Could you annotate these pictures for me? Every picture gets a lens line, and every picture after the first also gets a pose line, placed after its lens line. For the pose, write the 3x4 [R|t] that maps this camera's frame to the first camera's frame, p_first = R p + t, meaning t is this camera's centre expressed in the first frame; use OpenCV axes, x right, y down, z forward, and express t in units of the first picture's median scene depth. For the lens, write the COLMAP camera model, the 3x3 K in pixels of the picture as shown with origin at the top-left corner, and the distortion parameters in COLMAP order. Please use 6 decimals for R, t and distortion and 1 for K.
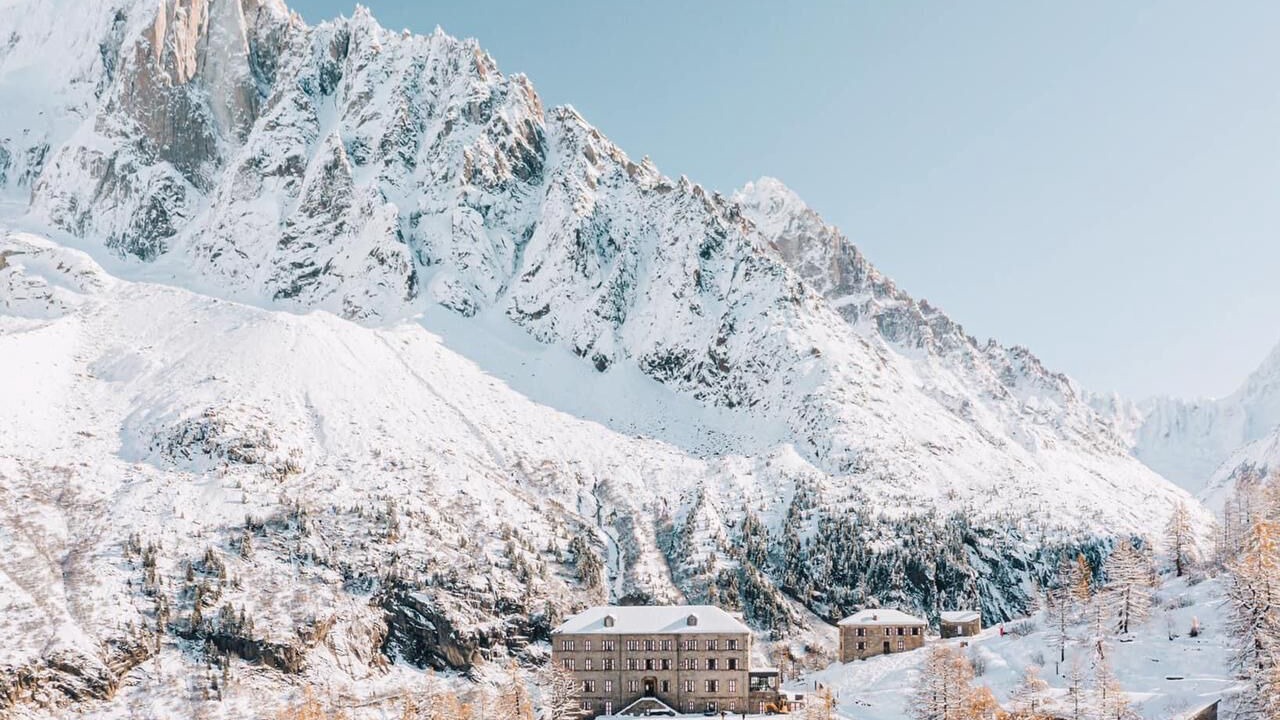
lens RADIAL K [[1679.4, 0, 640.0], [0, 1679.4, 360.0], [0, 0, 1]] dist [0.010075, -0.039878]
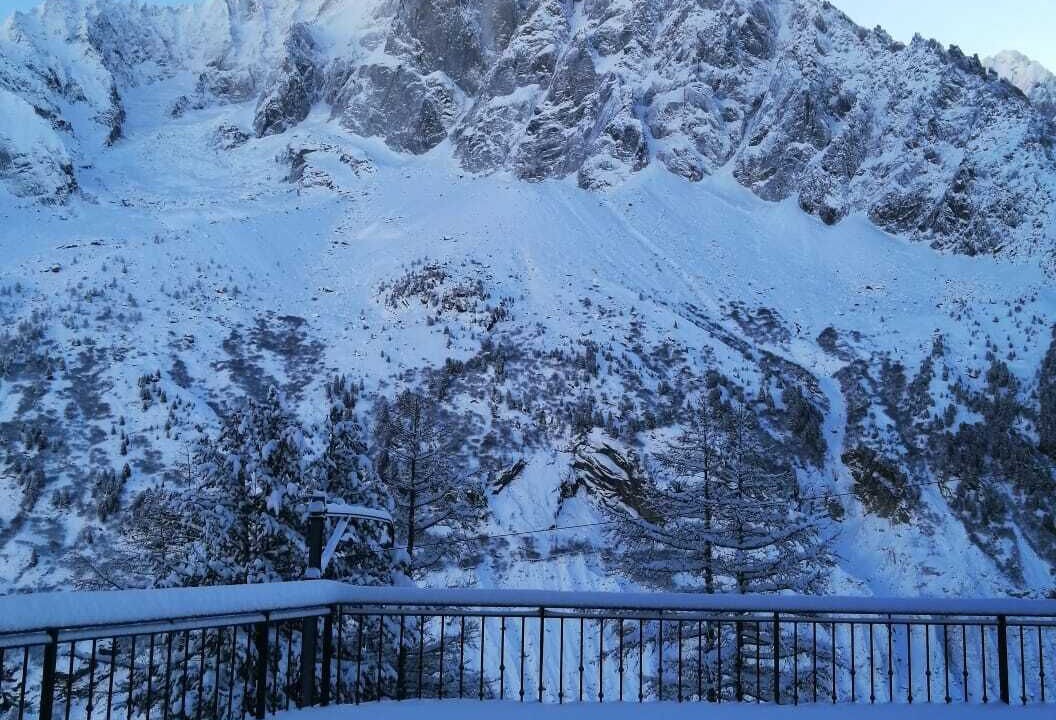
lens RADIAL K [[1168.3, 0, 528.0], [0, 1168.3, 360.0], [0, 0, 1]] dist [0.049498, -0.256834]
pose [[0.957336, 0.004782, -0.288936, 0.007051], [0.007967, 0.999046, 0.042931, 0.056317], [0.288866, -0.043401, 0.956385, 0.317171]]
